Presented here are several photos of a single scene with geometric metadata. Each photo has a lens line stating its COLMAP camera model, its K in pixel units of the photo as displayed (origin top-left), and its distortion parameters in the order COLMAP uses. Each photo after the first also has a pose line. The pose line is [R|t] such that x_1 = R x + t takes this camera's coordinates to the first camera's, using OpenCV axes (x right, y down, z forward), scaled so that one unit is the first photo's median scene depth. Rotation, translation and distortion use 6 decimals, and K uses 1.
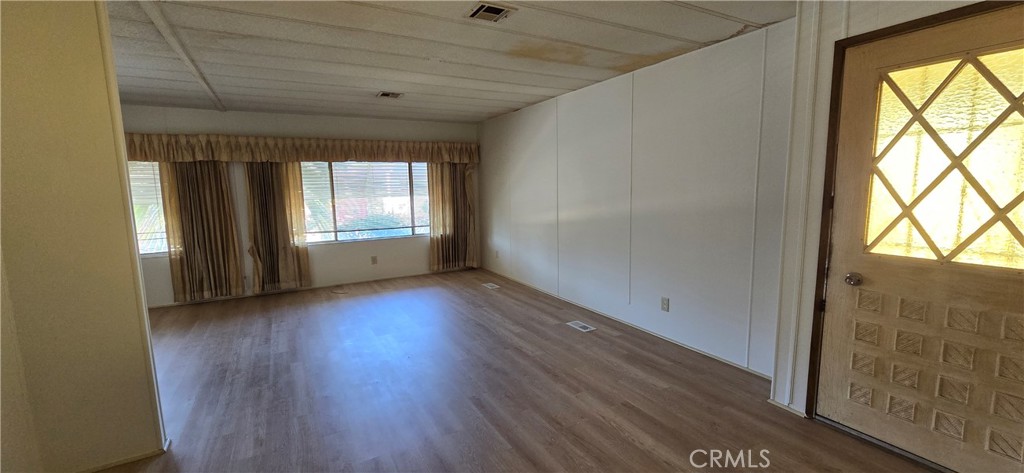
lens RADIAL K [[417.3, 0, 506.6], [0, 417.3, 236.7], [0, 0, 1]] dist [-0.003849, -0.000280]
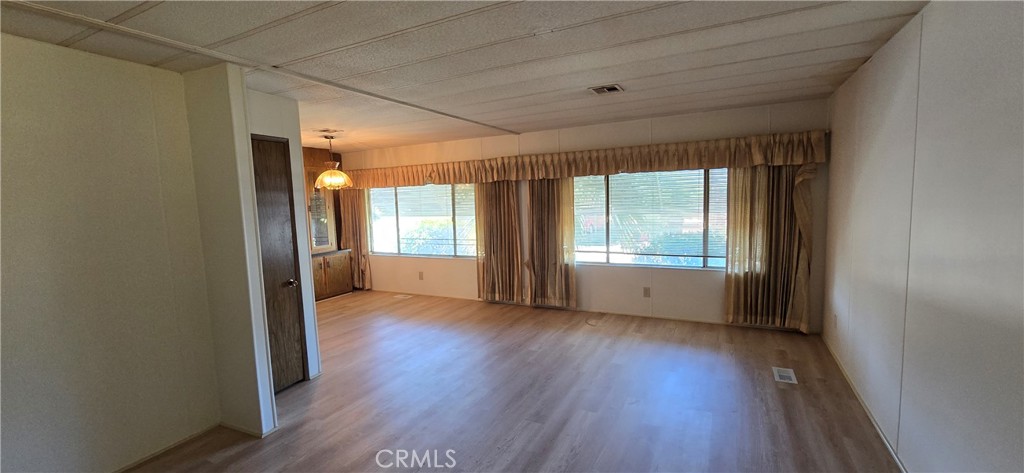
lens RADIAL K [[417.3, 0, 512.1], [0, 417.3, 236.1], [0, 0, 1]] dist [-0.003849, -0.000280]
pose [[0.552723, 0.077608, -0.829744, 0.213712], [-0.078854, 0.996058, 0.040636, -0.067457], [0.829626, 0.042968, 0.556663, 0.335266]]
